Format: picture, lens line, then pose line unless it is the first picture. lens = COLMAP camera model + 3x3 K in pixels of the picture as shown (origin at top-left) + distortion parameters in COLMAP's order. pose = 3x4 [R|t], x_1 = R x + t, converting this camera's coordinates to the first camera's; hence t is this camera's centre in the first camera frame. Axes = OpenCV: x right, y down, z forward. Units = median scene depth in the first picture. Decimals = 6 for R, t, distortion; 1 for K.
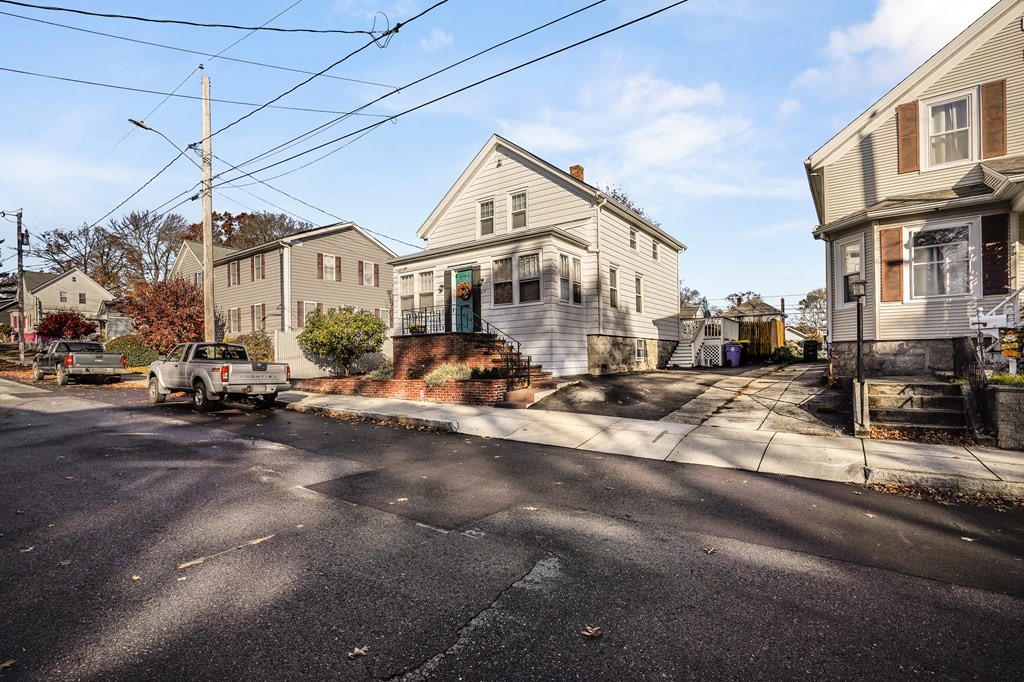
lens RADIAL K [[489.7, 0, 519.3], [0, 489.7, 365.1], [0, 0, 1]] dist [-0.044113, 0.010591]
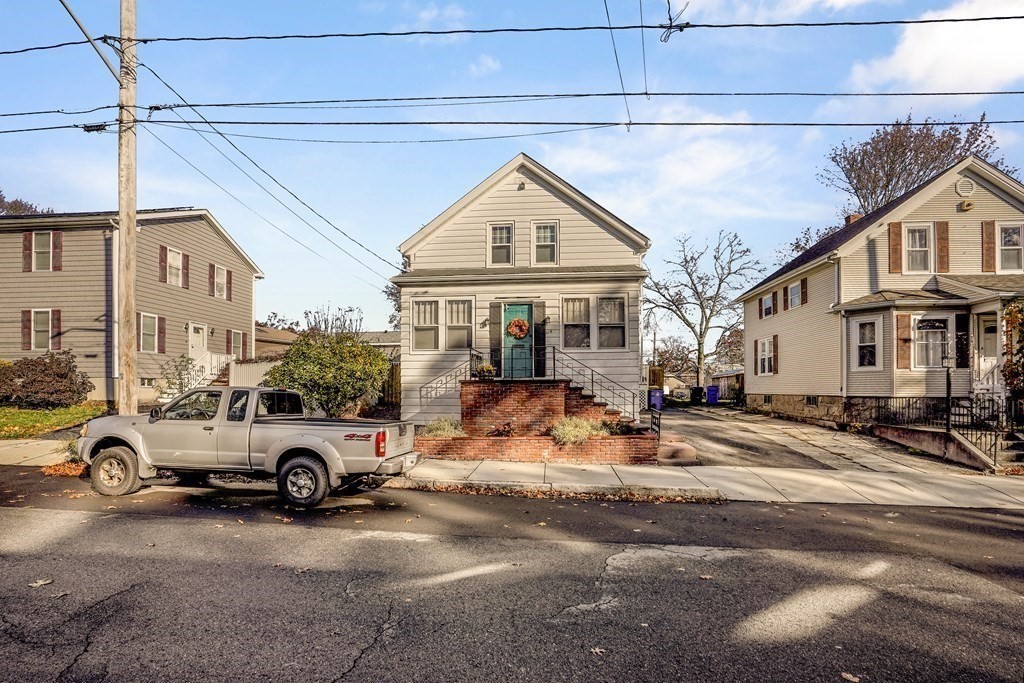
lens RADIAL K [[489.7, 0, 571.7], [0, 489.7, 392.0], [0, 0, 1]] dist [-0.044113, 0.010591]
pose [[0.852889, 0.013628, 0.521915, -0.471970], [-0.005495, 0.999838, -0.017127, -0.025473], [-0.522064, 0.011740, 0.852826, 0.218209]]
